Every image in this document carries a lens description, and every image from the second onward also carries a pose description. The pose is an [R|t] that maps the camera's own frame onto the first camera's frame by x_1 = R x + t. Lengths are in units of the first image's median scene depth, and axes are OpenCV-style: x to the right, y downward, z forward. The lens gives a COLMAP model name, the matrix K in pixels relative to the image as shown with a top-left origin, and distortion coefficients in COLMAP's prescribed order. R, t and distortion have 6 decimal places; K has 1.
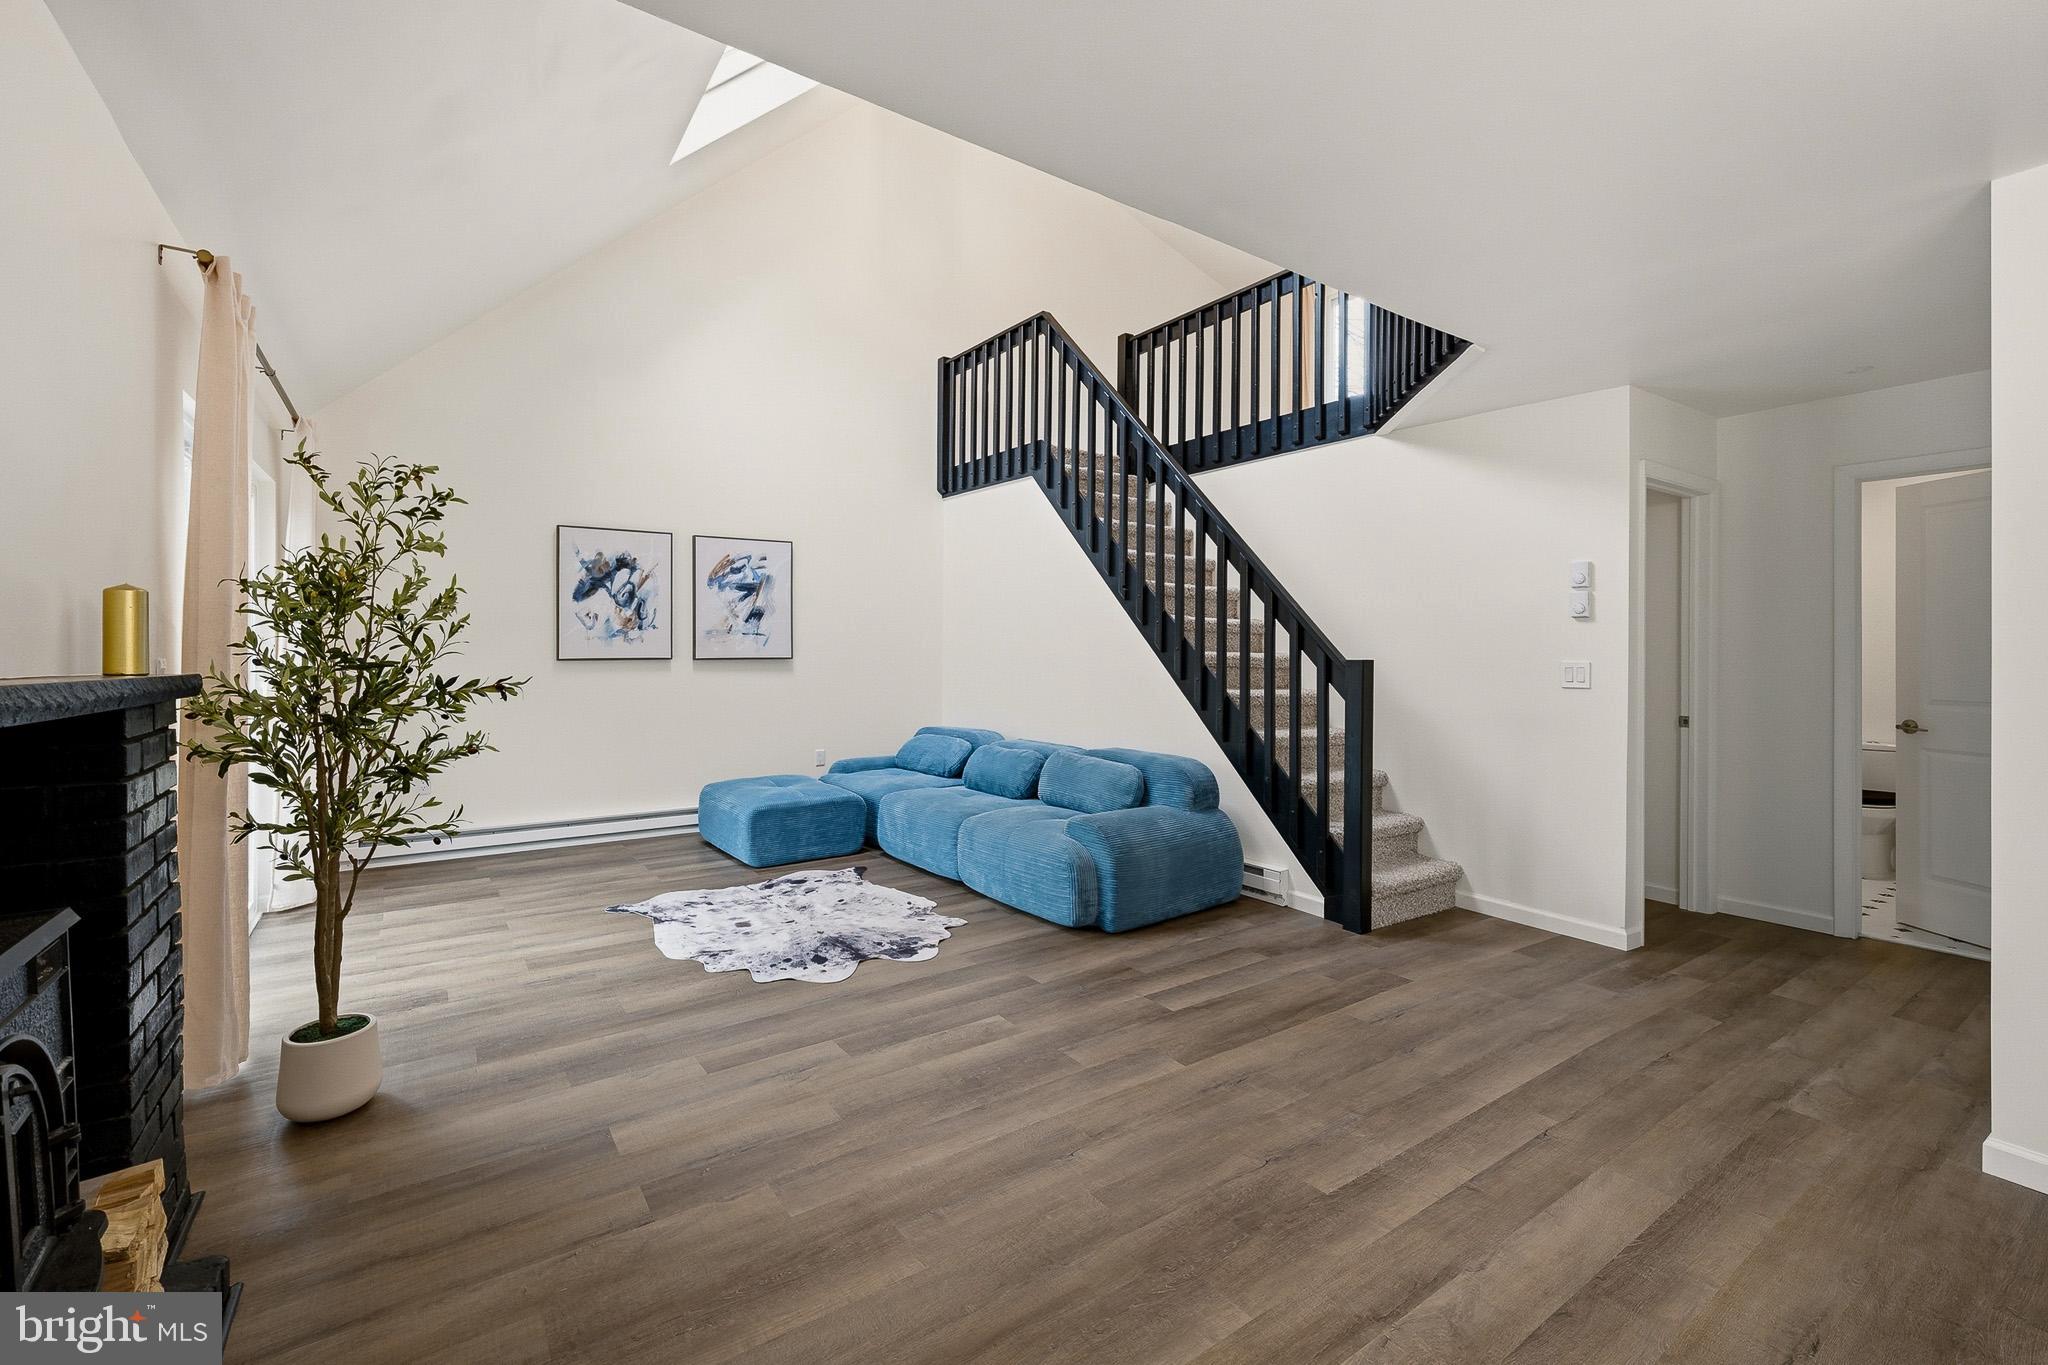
lens RADIAL K [[853.0, 0, 988.7], [0, 853.0, 652.8], [0, 0, 1]] dist [-0.000868, -0.000858]
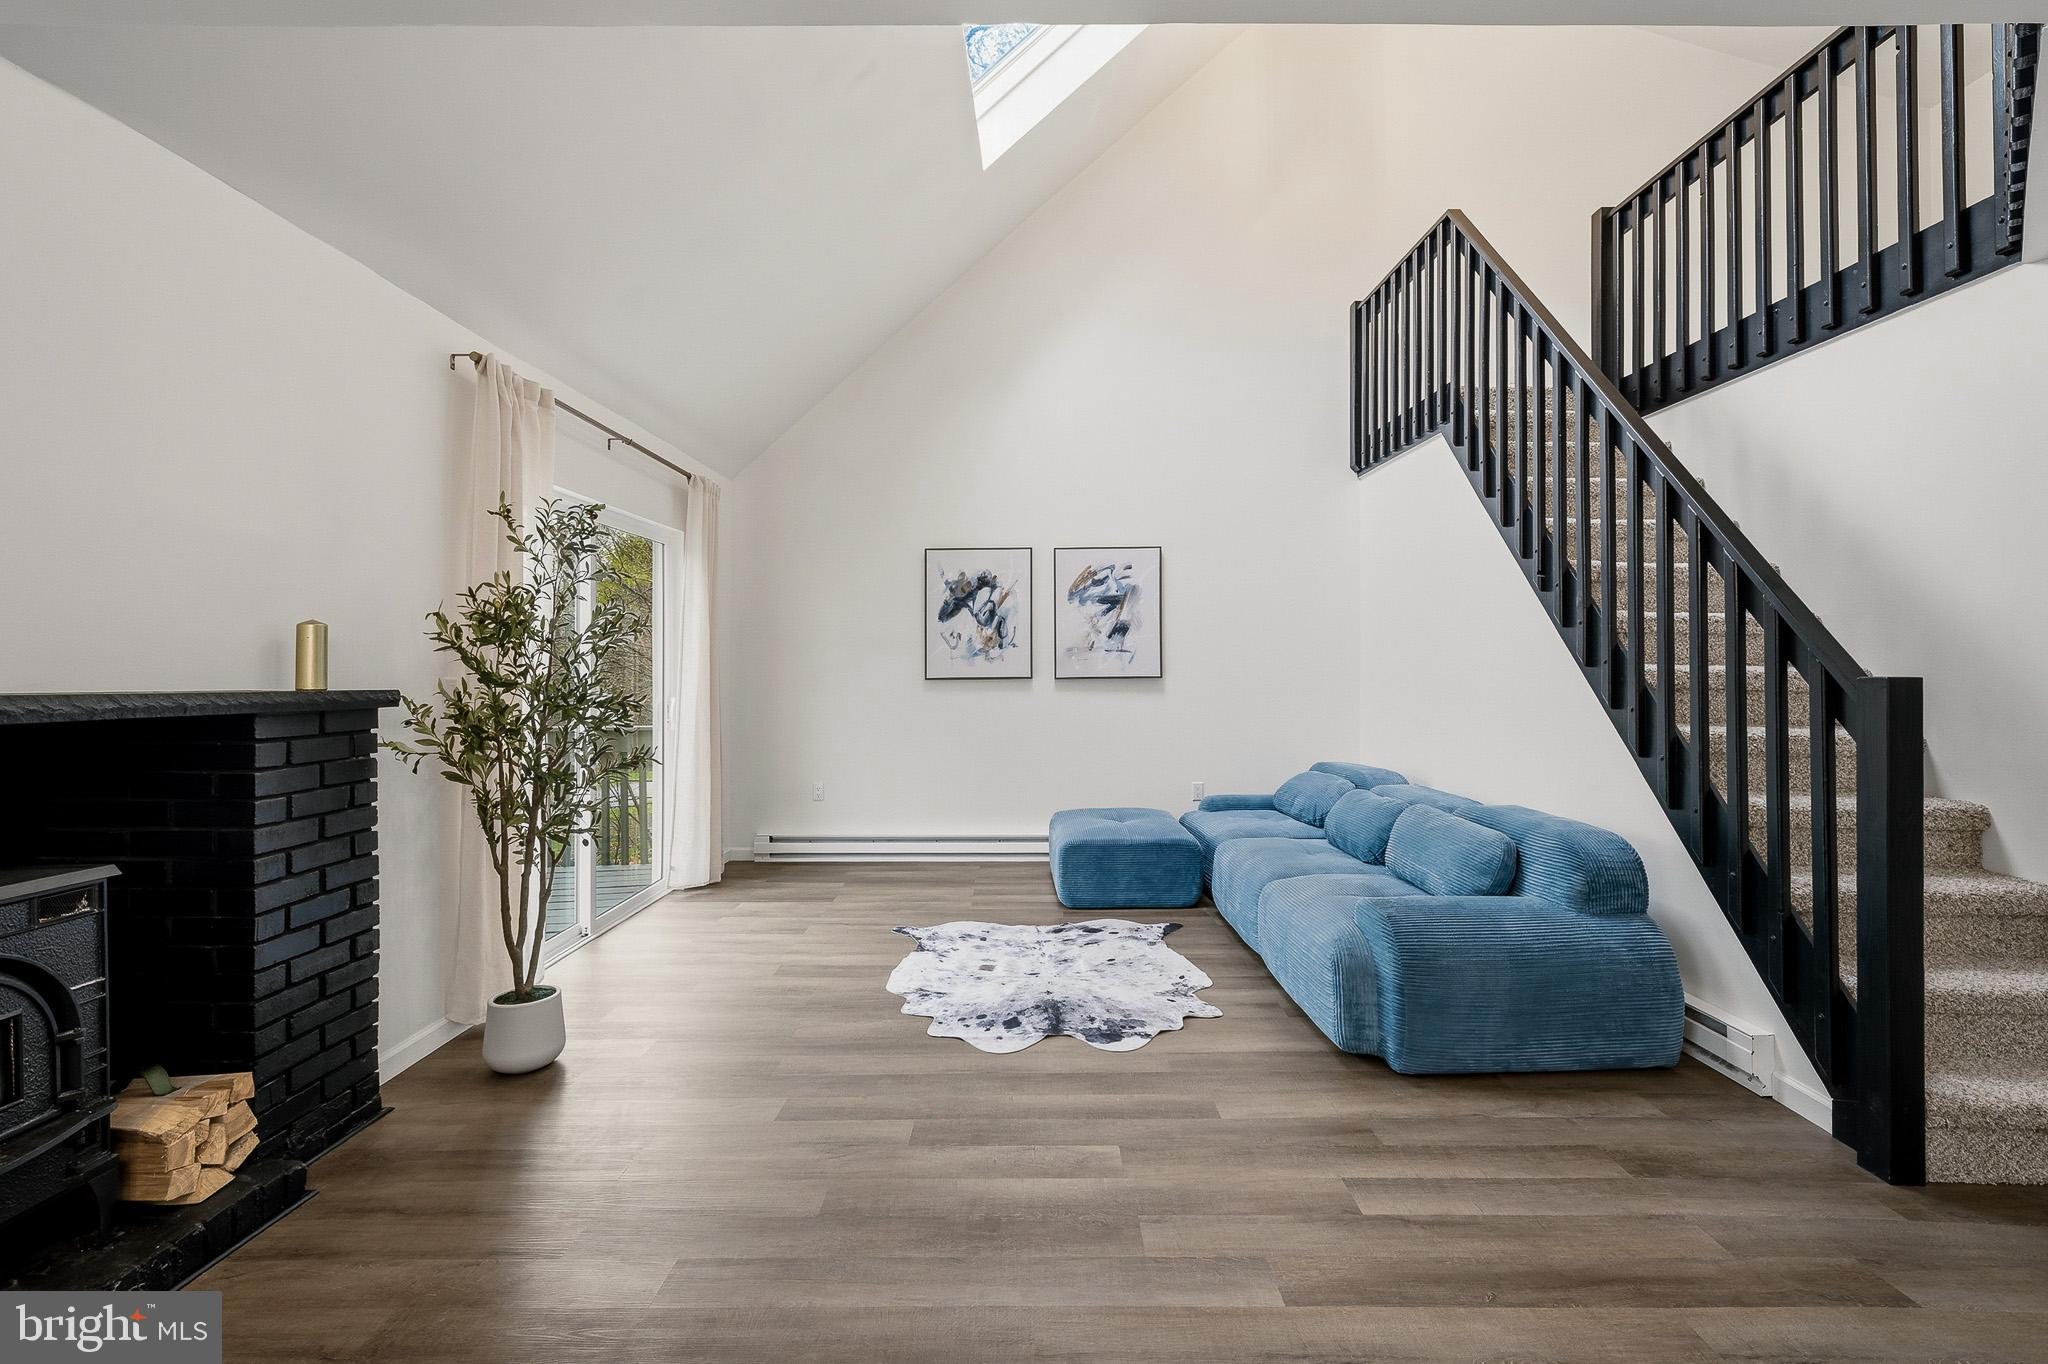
lens RADIAL K [[920.2, 0, 1016.2], [0, 920.2, 656.3], [0, 0, 1]] dist [0.000275, -0.000270]
pose [[0.831605, -0.014866, -0.555169, 0.262274], [0.005305, 0.999809, -0.018825, 0.002954], [0.555343, 0.012710, 0.831524, 0.173613]]
